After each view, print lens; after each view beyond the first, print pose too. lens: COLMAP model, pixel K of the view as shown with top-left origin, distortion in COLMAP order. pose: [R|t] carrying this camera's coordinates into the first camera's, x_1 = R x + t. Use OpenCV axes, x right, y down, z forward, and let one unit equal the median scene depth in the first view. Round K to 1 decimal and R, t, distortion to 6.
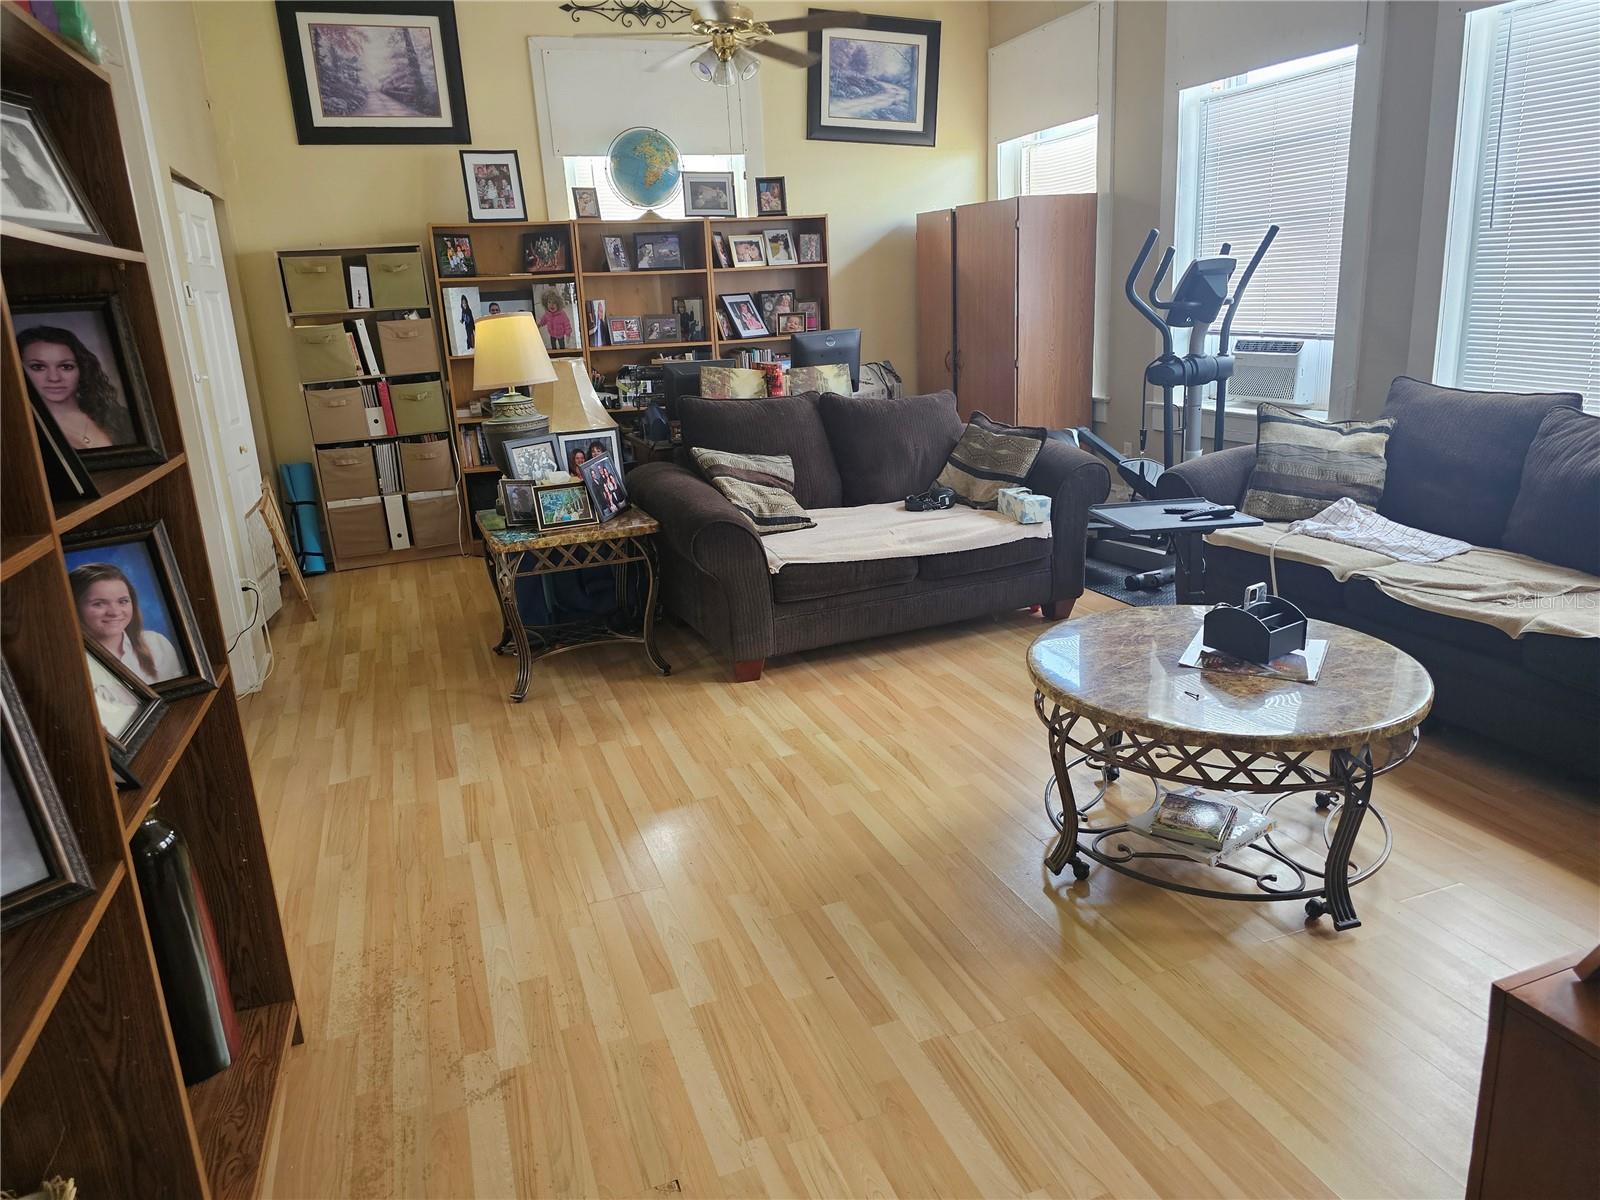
lens RADIAL K [[1075.7, 0, 795.6], [0, 1075.7, 592.0], [0, 0, 1]] dist [0.048813, -0.044440]
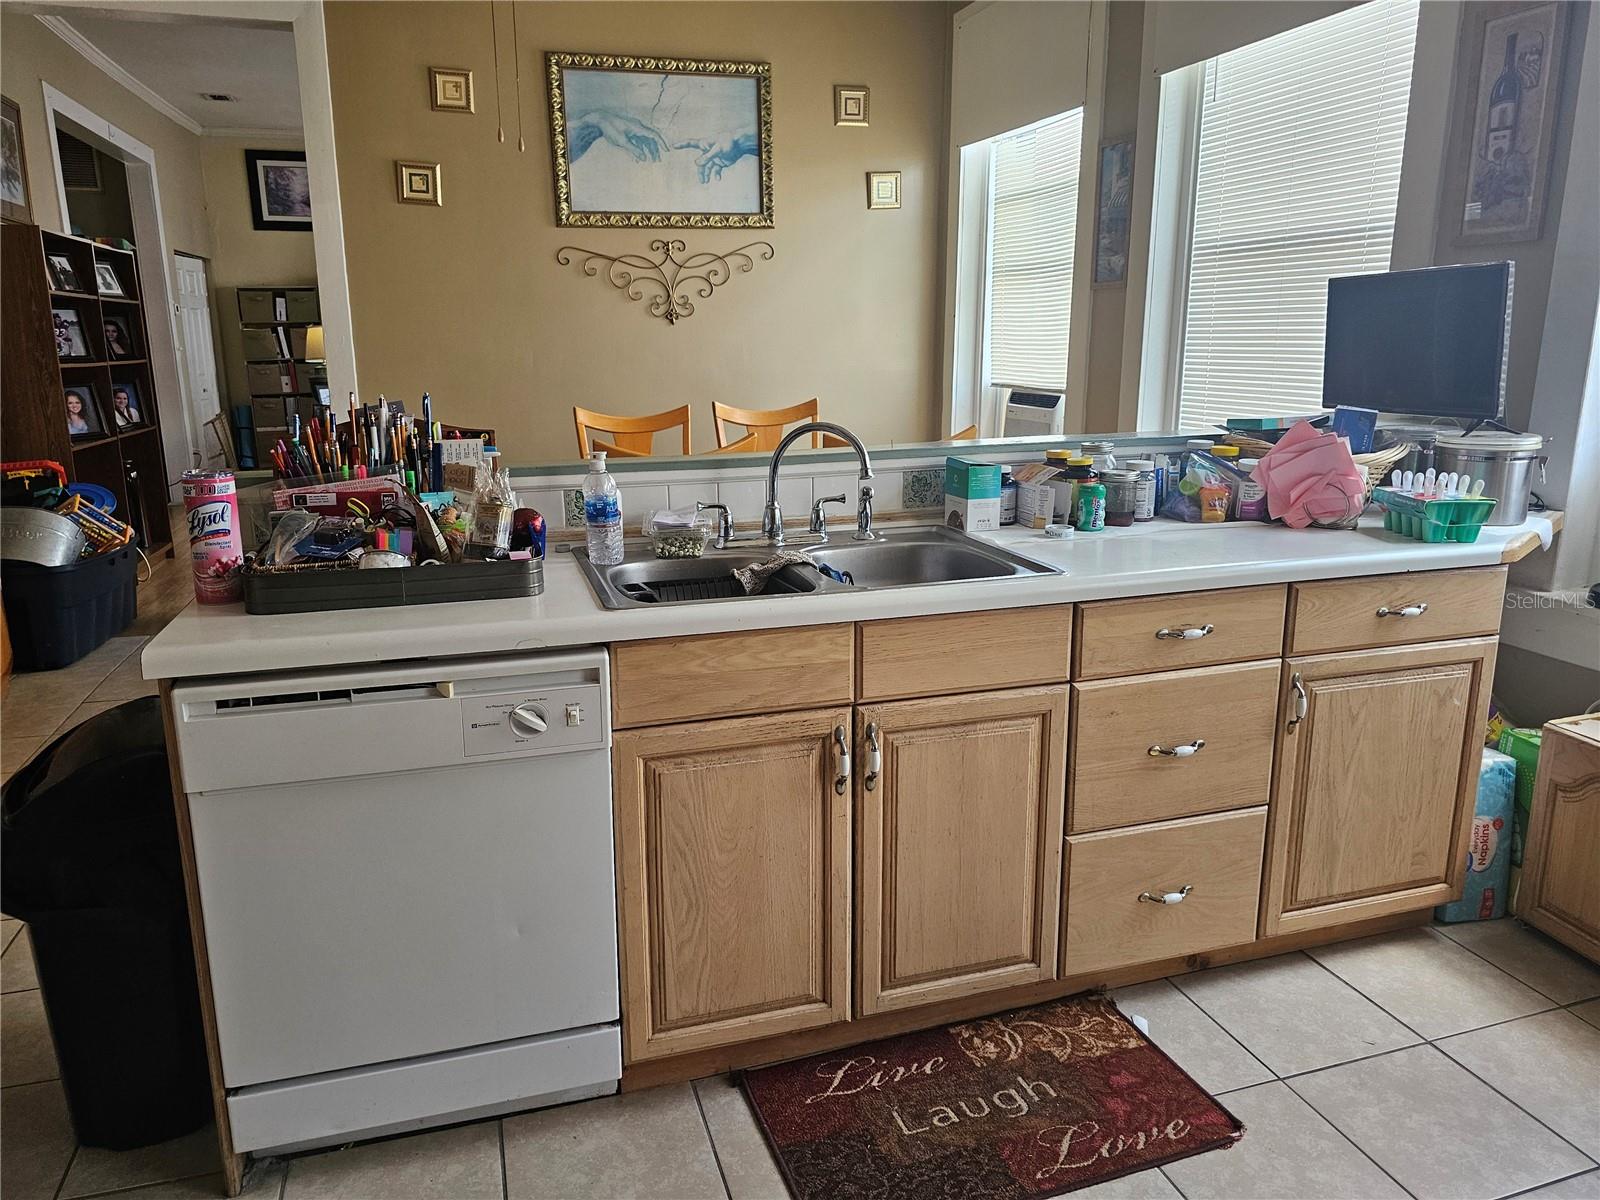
lens RADIAL K [[1075.7, 0, 802.3], [0, 1075.7, 599.7], [0, 0, 1]] dist [0.048813, -0.044440]
pose [[0.997772, 0.063059, -0.021770, 0.539342], [-0.063586, 0.997677, -0.024457, 0.193182], [0.020177, 0.025787, 0.999464, -0.787580]]
